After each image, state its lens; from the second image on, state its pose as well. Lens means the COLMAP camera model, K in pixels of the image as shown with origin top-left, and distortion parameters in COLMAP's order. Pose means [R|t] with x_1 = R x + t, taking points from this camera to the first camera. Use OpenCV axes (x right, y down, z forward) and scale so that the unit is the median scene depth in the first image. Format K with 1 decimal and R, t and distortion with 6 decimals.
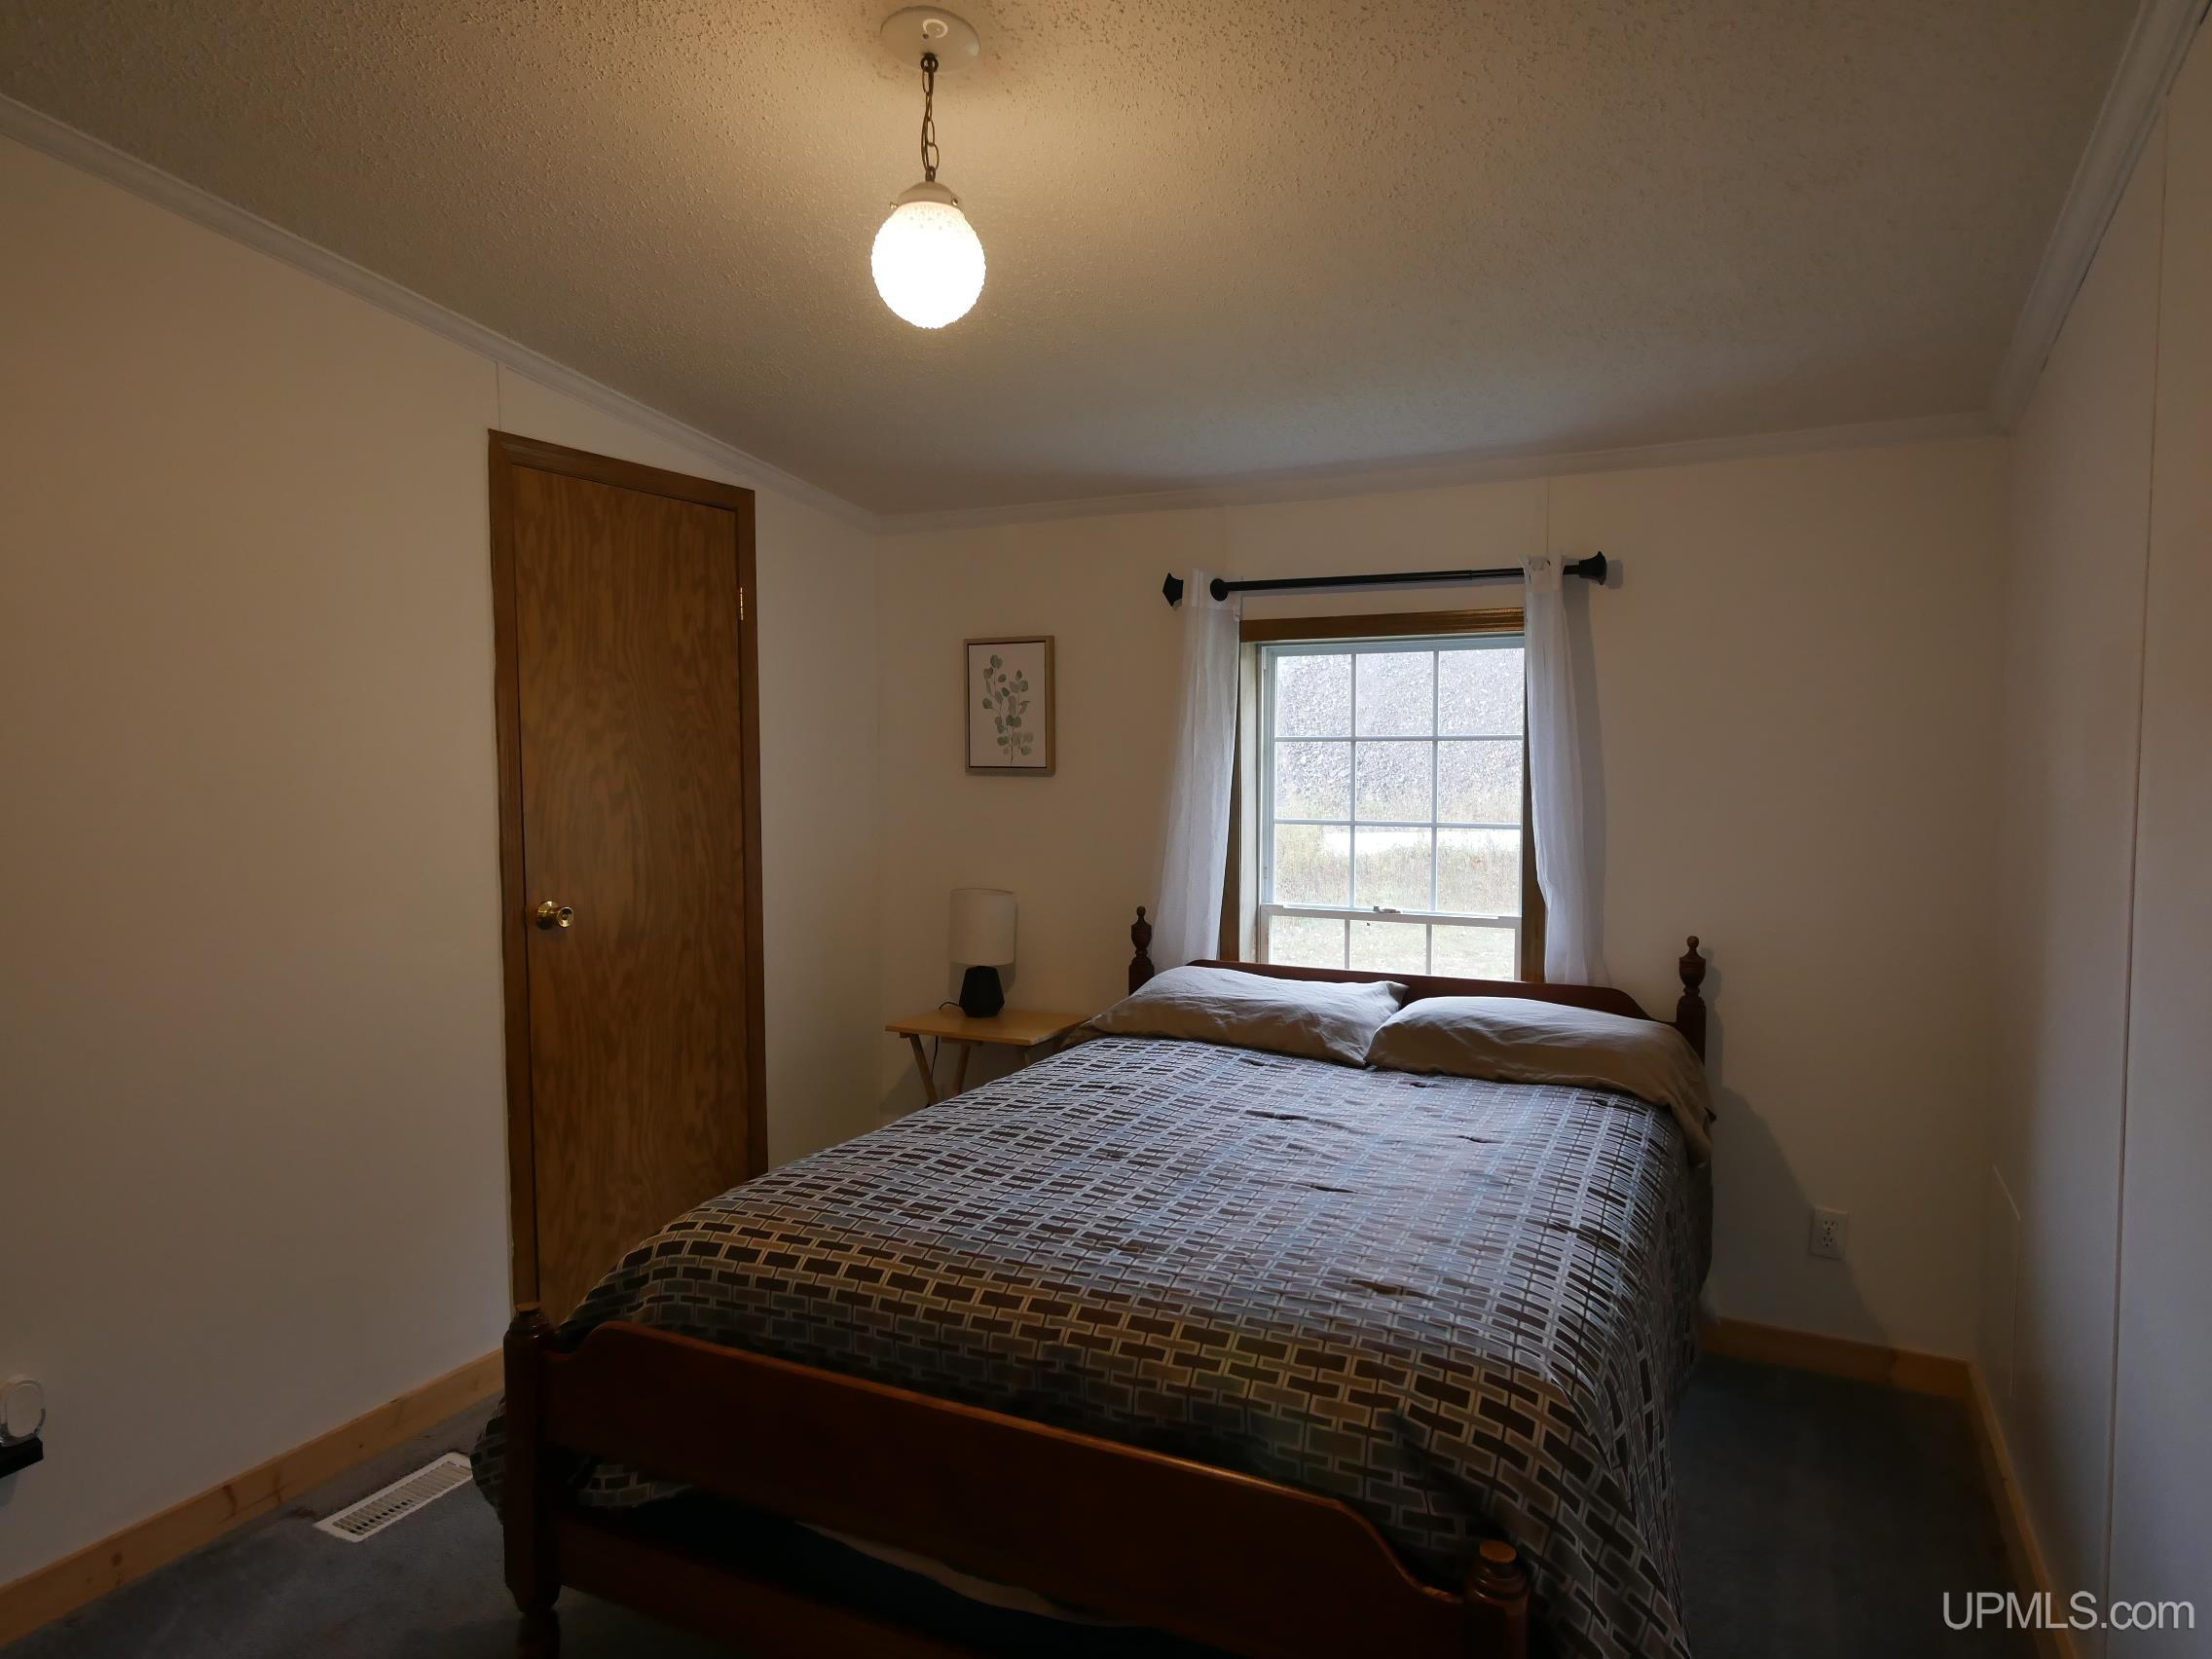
lens RADIAL K [[1323.3, 0, 1108.0], [0, 1323.3, 823.9], [0, 0, 1]] dist [-0.000576, -0.000063]
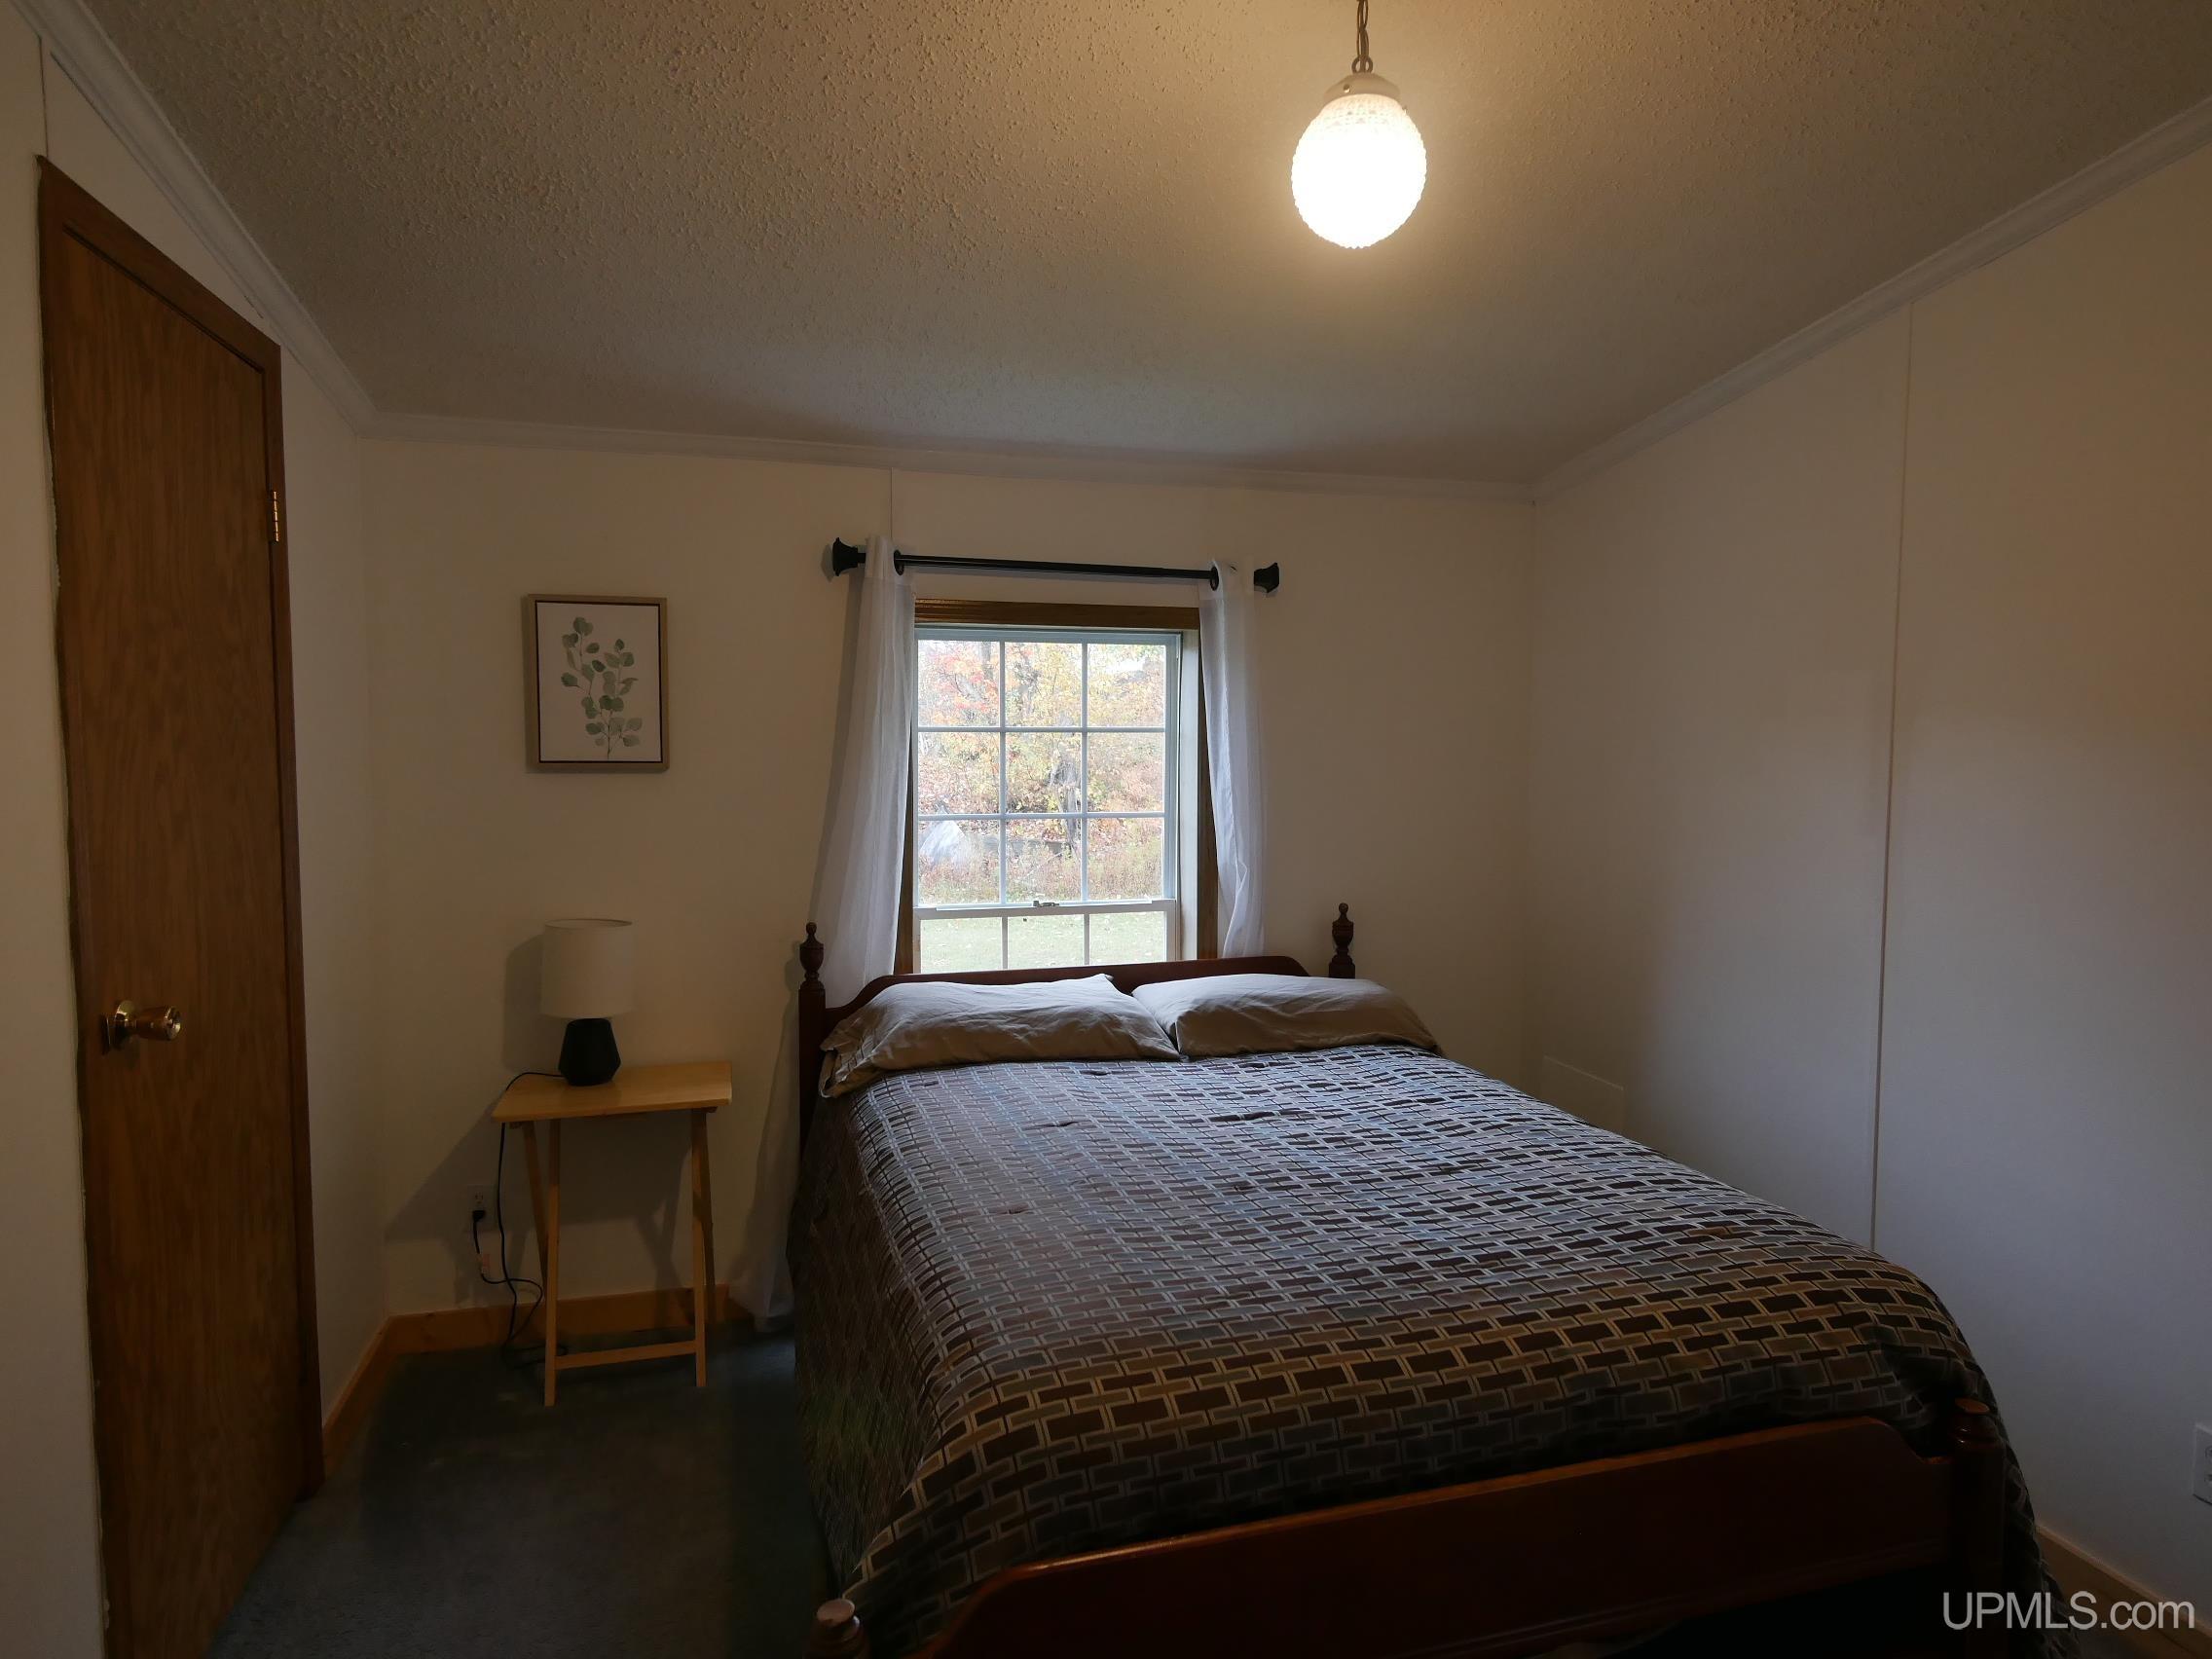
lens RADIAL K [[1323.3, 0, 1100.9], [0, 1323.3, 820.0], [0, 0, 1]] dist [-0.000576, -0.000063]
pose [[0.742649, -0.037972, 0.668604, -0.464136], [0.033460, 0.999248, 0.019585, -0.016877], [-0.668845, 0.007827, 0.743361, 0.265843]]
